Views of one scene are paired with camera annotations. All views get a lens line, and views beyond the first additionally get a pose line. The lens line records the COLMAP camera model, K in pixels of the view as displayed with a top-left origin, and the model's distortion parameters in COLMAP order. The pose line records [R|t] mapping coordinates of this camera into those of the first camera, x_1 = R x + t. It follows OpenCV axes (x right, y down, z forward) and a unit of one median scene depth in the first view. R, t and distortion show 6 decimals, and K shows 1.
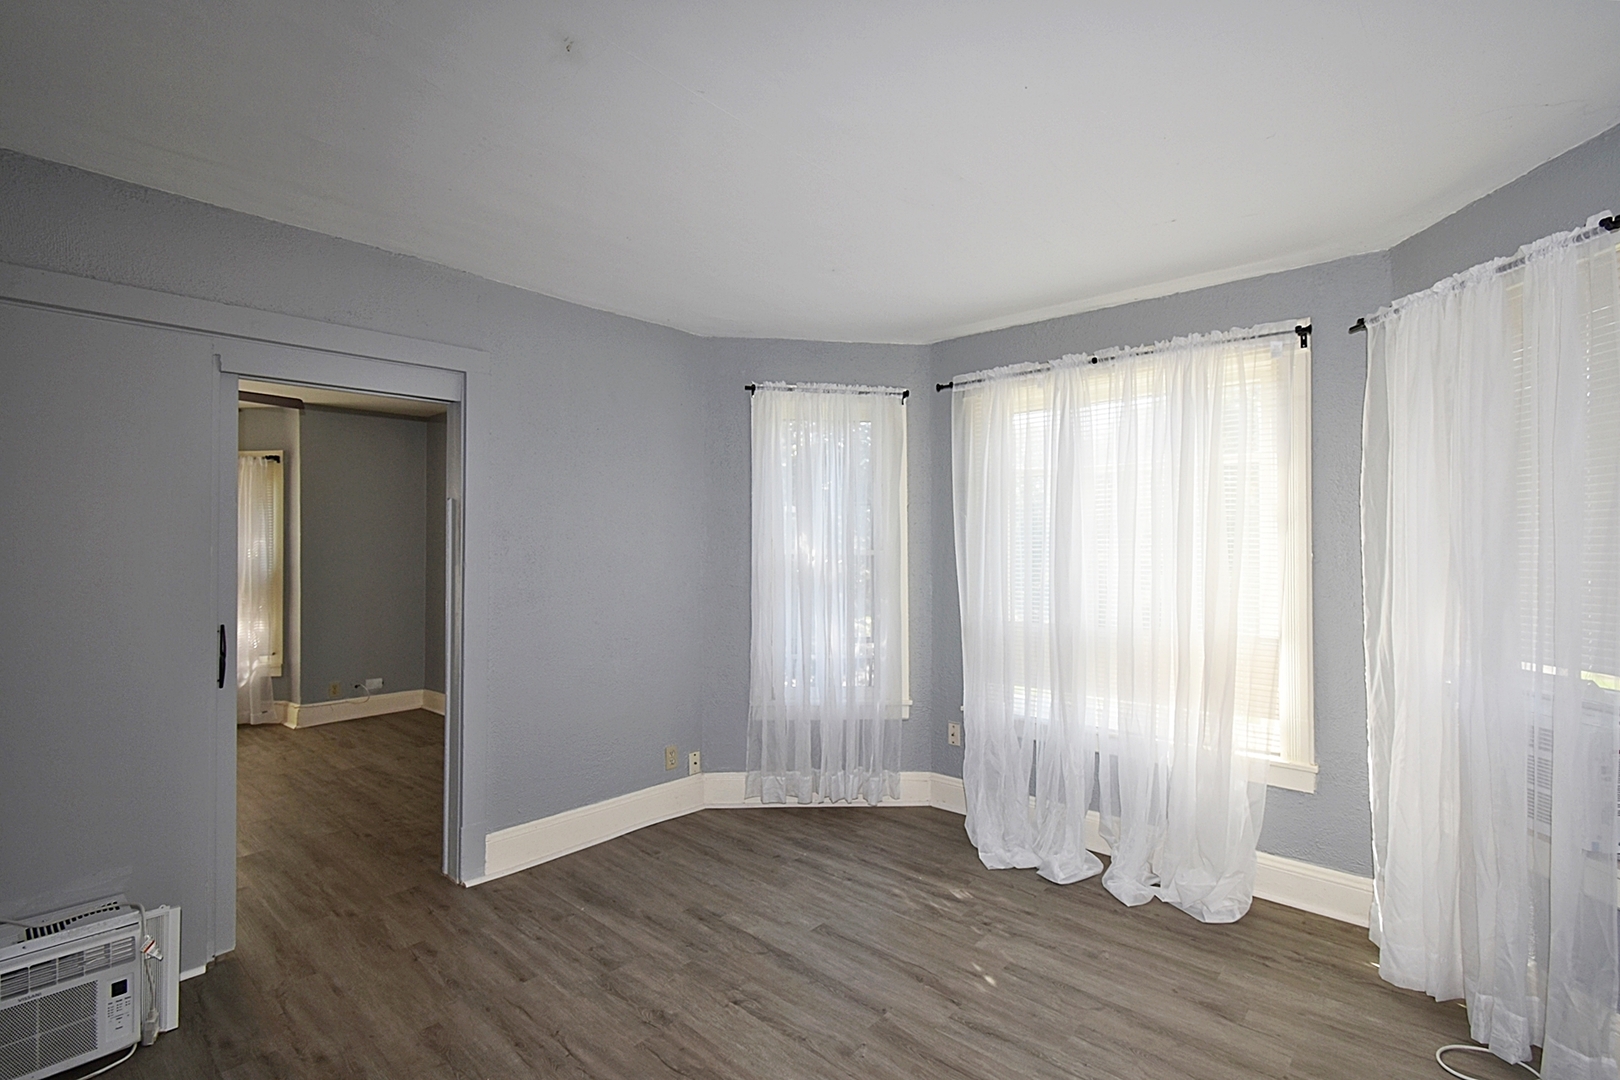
lens RADIAL K [[716.9, 0, 818.3], [0, 716.9, 551.6], [0, 0, 1]] dist [-0.002194, -0.001750]
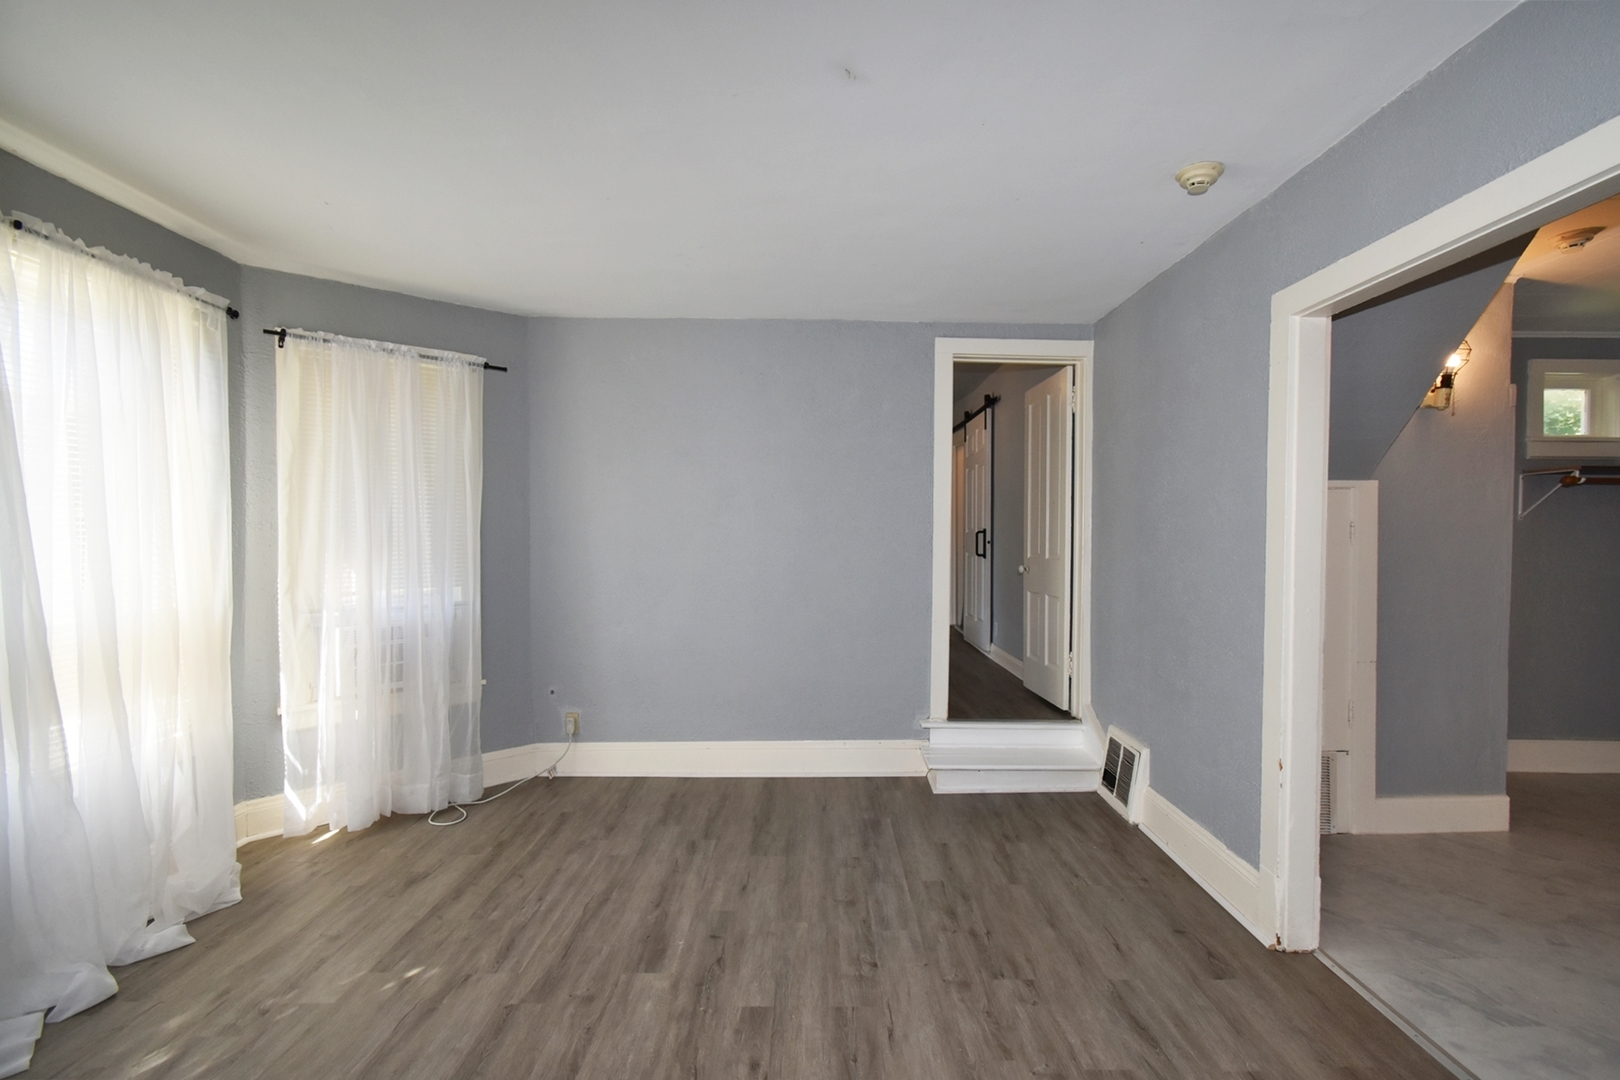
lens RADIAL K [[716.9, 0, 803.0], [0, 716.9, 536.5], [0, 0, 1]] dist [-0.002194, -0.001750]
pose [[-0.639443, -0.009589, 0.768779, -0.659239], [-0.004688, 0.999952, 0.008573, 0.010943], [-0.768825, 0.001878, -0.639457, 0.984357]]
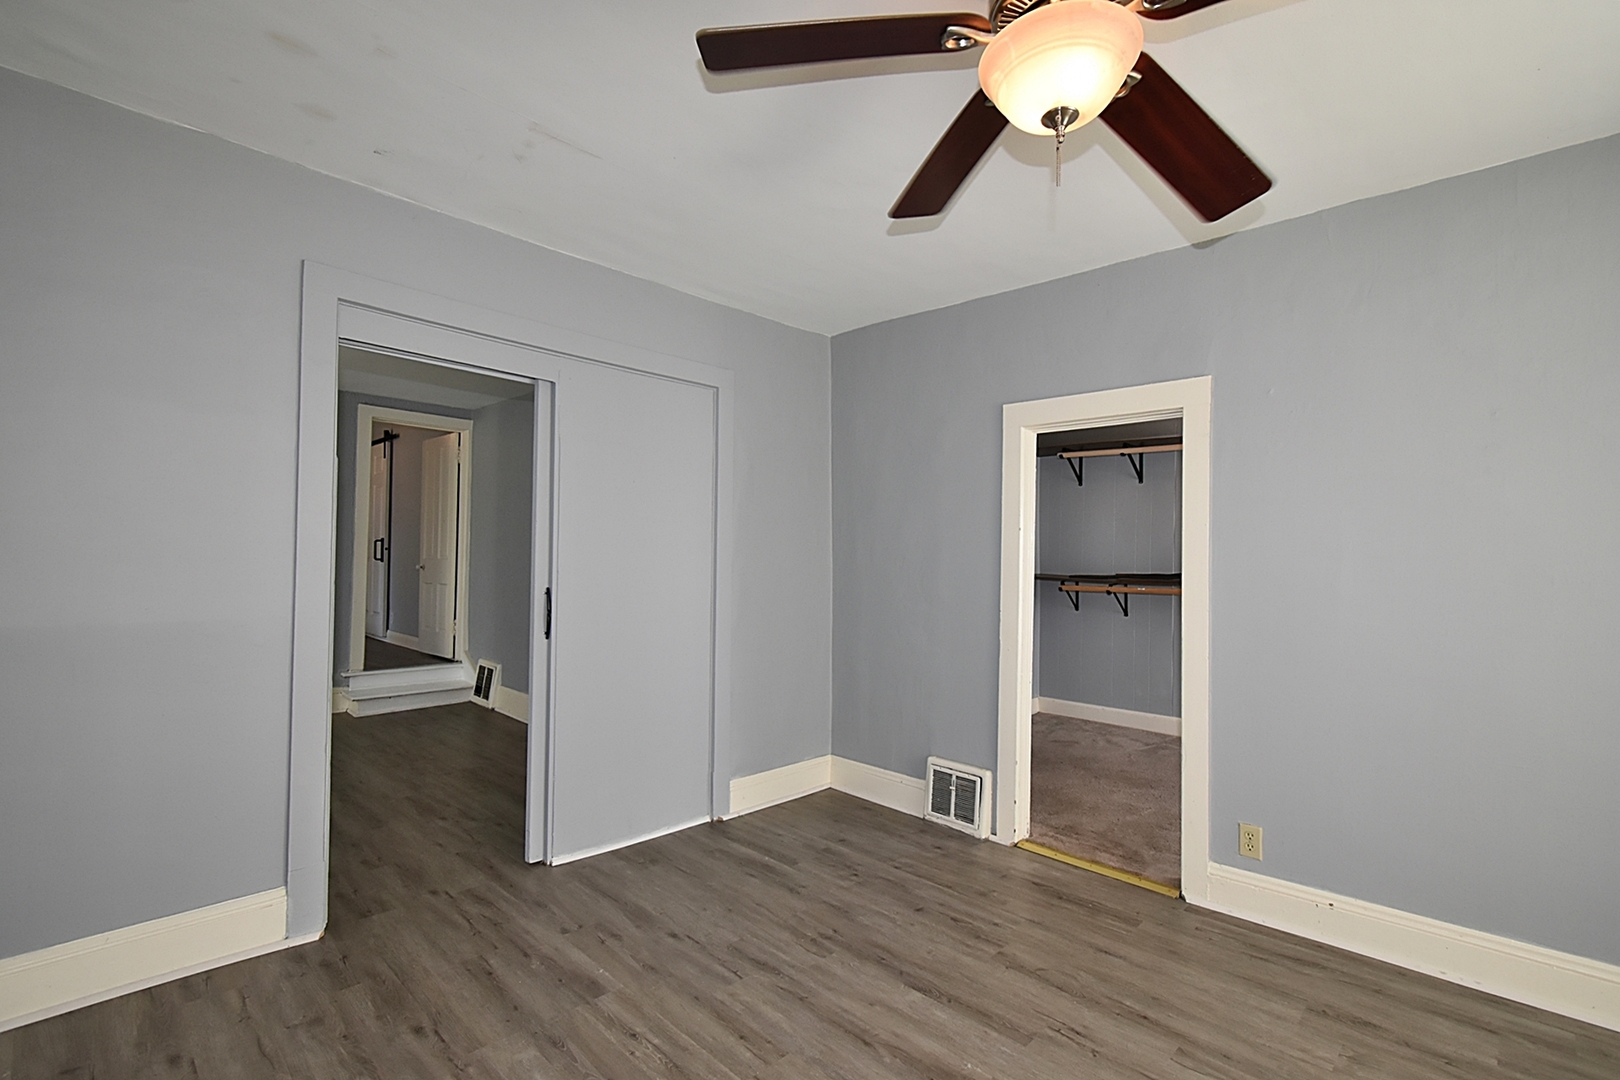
lens RADIAL K [[716.9, 0, 813.2], [0, 716.9, 532.2], [0, 0, 1]] dist [-0.002194, -0.001750]
pose [[-0.998833, -0.023196, 0.042358, -0.887085], [-0.024097, 0.999491, -0.020896, 0.004723], [-0.041852, -0.021892, -0.998884, 1.424289]]
